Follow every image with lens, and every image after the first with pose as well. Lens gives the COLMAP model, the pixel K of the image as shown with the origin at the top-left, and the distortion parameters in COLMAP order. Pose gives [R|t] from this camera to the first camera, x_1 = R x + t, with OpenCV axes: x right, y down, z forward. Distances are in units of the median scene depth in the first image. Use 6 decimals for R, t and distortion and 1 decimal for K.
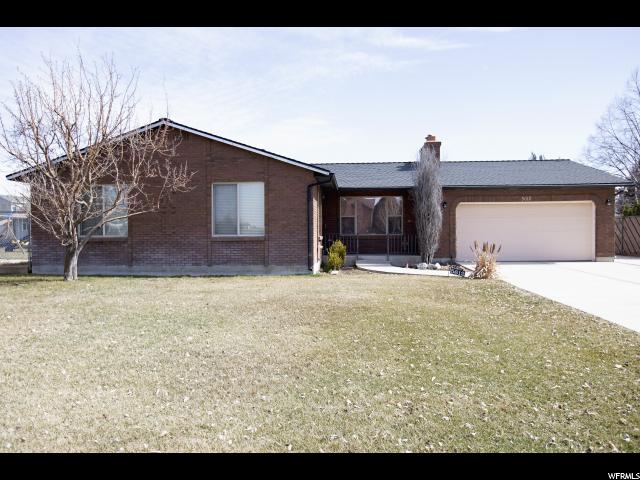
lens RADIAL K [[464.1, 0, 320.4], [0, 464.1, 241.7], [0, 0, 1]] dist [-0.007357, 0.000417]
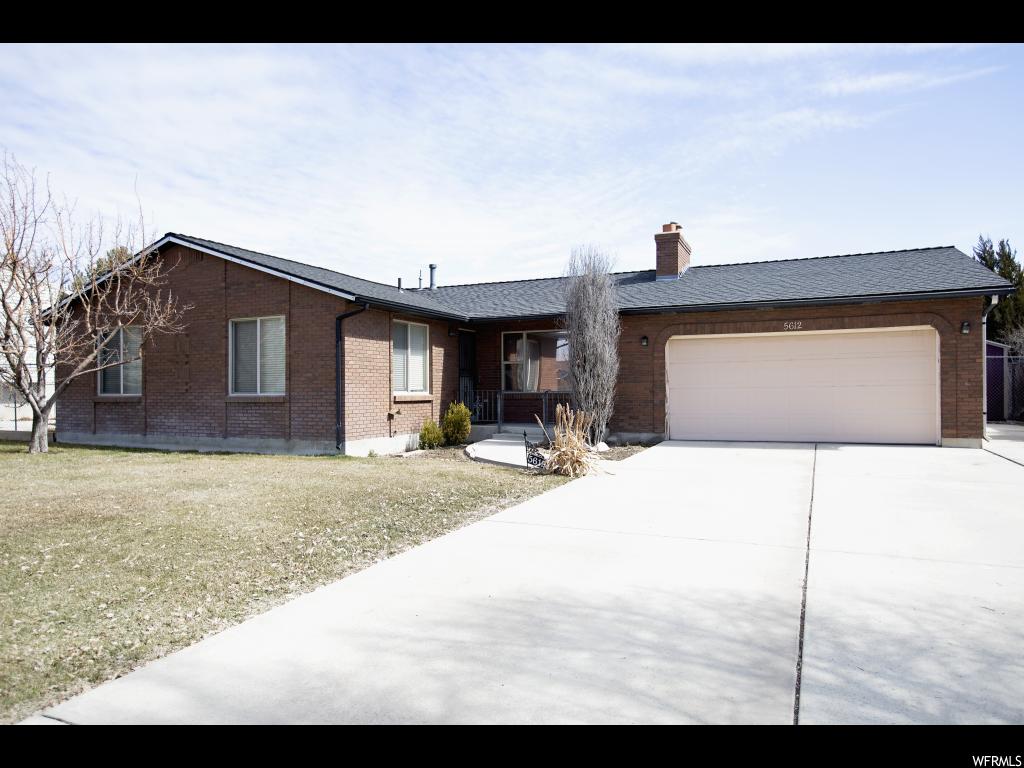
lens RADIAL K [[654.9, 0, 512.9], [0, 654.9, 380.7], [0, 0, 1]] dist [-0.014656, -0.000692]
pose [[0.939818, -0.004267, -0.341648, 0.500537], [-0.003950, 0.999720, -0.023350, -0.012671], [0.341652, 0.023294, 0.939538, 0.220427]]
